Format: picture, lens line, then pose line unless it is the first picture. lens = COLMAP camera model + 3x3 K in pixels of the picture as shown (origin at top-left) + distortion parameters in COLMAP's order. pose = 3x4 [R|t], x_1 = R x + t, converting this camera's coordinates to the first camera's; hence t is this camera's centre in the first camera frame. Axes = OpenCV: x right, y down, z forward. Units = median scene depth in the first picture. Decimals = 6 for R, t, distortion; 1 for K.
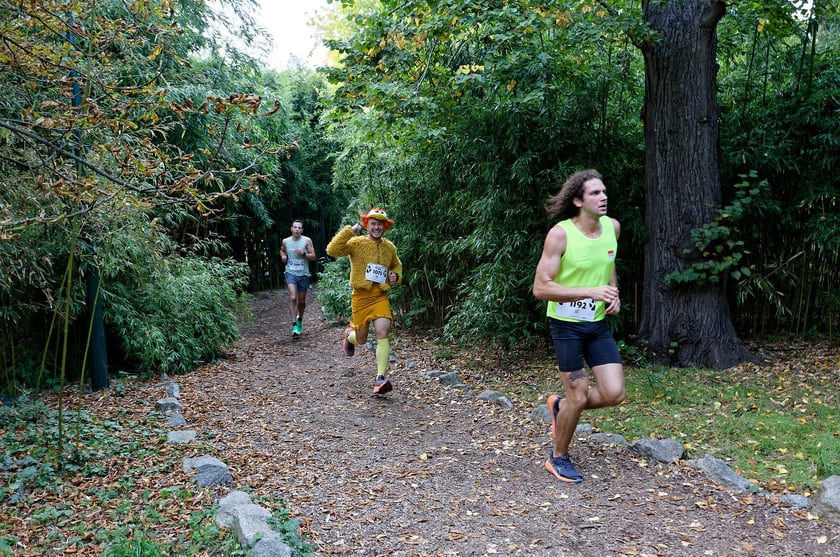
lens RADIAL K [[783.6, 0, 420.0], [0, 783.6, 278.5], [0, 0, 1]] dist [-0.002713, 0.011896]
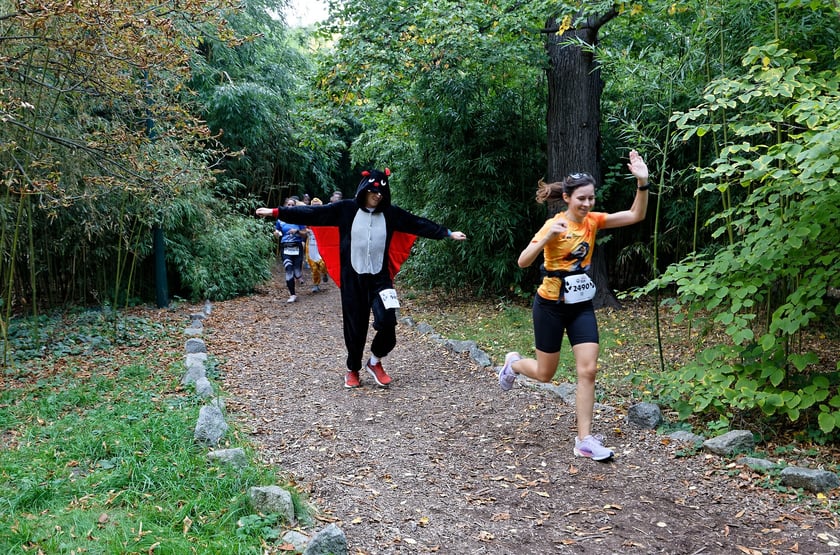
lens RADIAL K [[775.0, 0, 415.6], [0, 775.0, 286.4], [0, 0, 1]] dist [-0.003970, 0.006411]
pose [[0.988352, 0.041027, -0.146547, 0.257082], [-0.032908, 0.997808, 0.057409, 0.005500], [0.148582, -0.051917, 0.987536, -0.330330]]
